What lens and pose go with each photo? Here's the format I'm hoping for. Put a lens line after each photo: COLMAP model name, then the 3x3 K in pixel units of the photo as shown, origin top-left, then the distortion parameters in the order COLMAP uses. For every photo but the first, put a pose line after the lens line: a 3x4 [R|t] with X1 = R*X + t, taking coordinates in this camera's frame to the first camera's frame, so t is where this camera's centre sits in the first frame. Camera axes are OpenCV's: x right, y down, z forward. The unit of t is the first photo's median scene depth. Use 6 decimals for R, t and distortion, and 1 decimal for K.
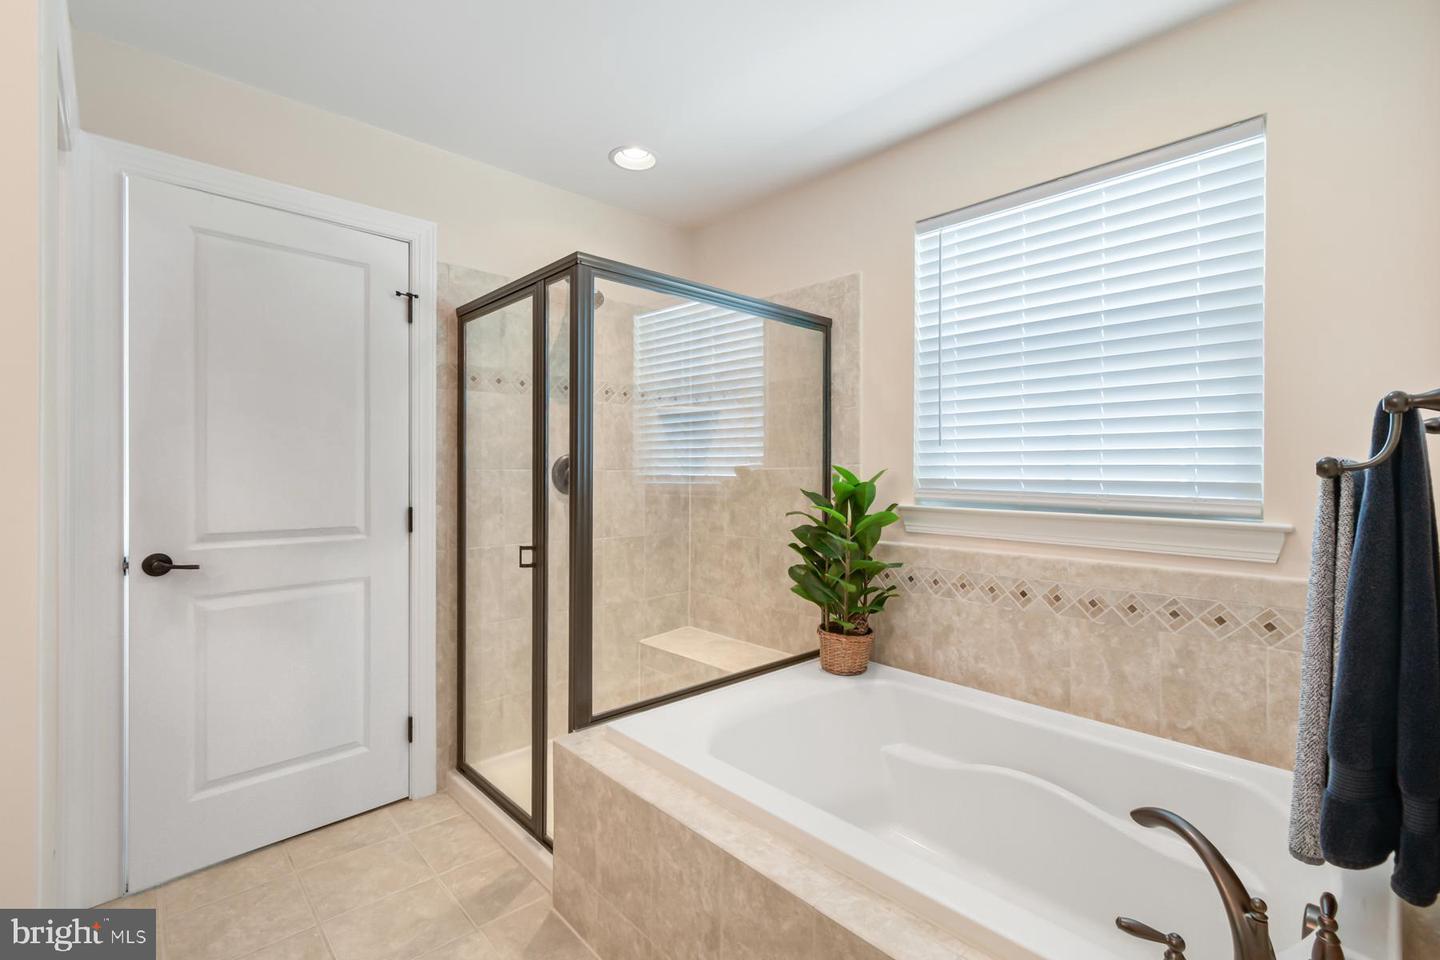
lens RADIAL K [[655.2, 0, 714.1], [0, 655.2, 464.3], [0, 0, 1]] dist [0.000985, -0.000024]
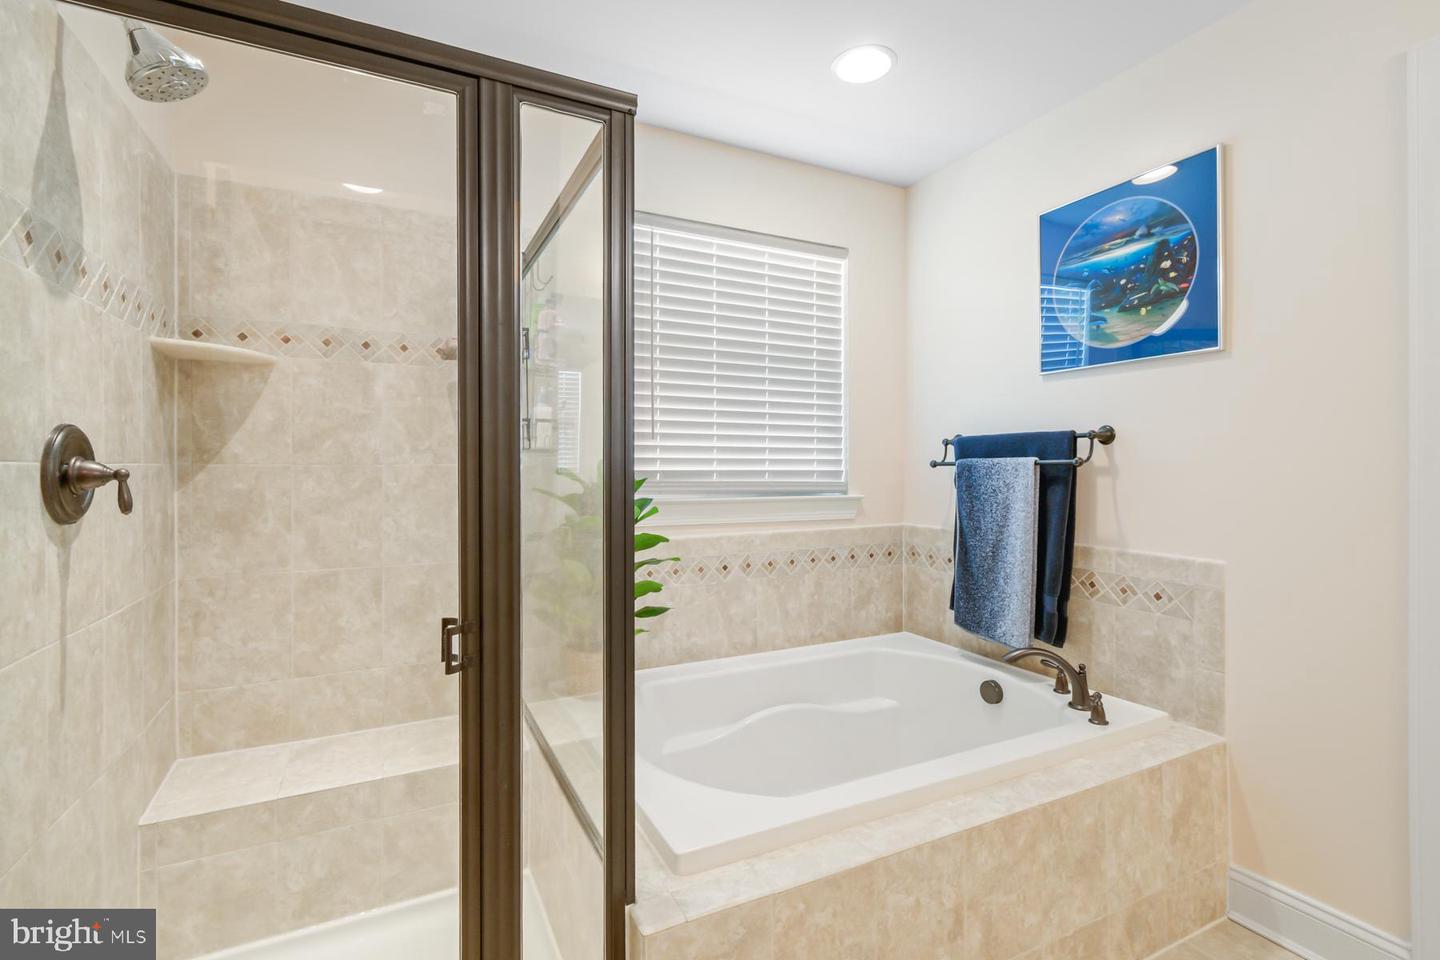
lens RADIAL K [[666.7, 0, 723.9], [0, 666.7, 458.9], [0, 0, 1]] dist [0.001117, -0.000155]
pose [[0.262216, 0.005590, 0.964993, -0.661732], [-0.008245, 0.999960, -0.003552, 0.005200], [-0.964974, -0.007025, 0.262252, 0.654965]]
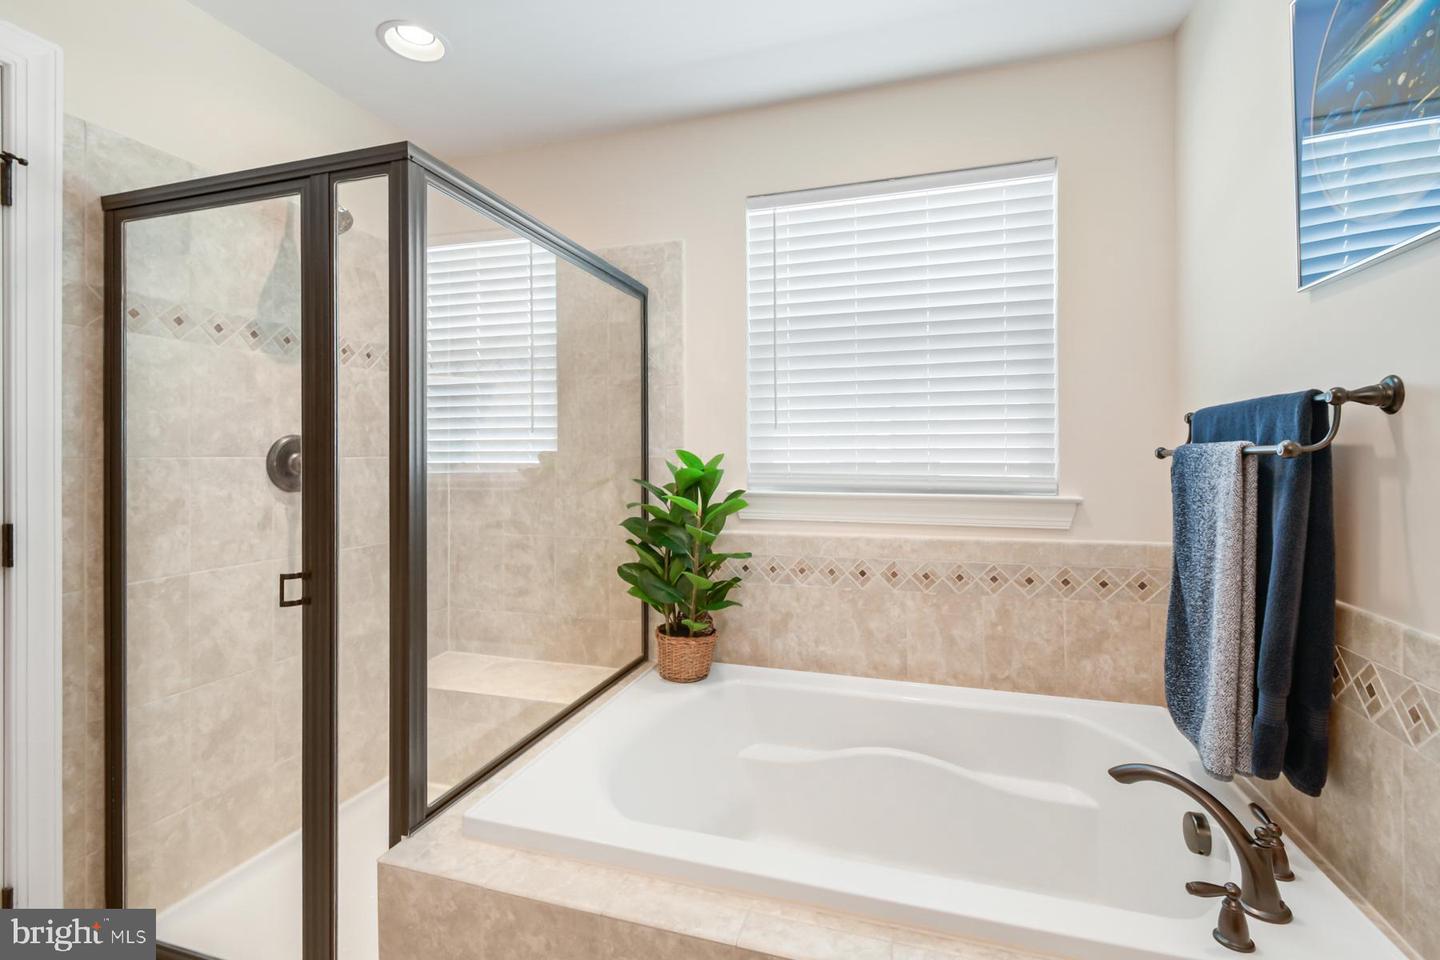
lens RADIAL K [[662.6, 0, 719.9], [0, 662.6, 445.8], [0, 0, 1]] dist [0.000690, -0.000495]
pose [[0.864309, 0.000157, 0.502961, -0.237292], [0.002168, 0.999990, -0.004037, 0.000371], [-0.502956, 0.004580, 0.864300, 0.198684]]
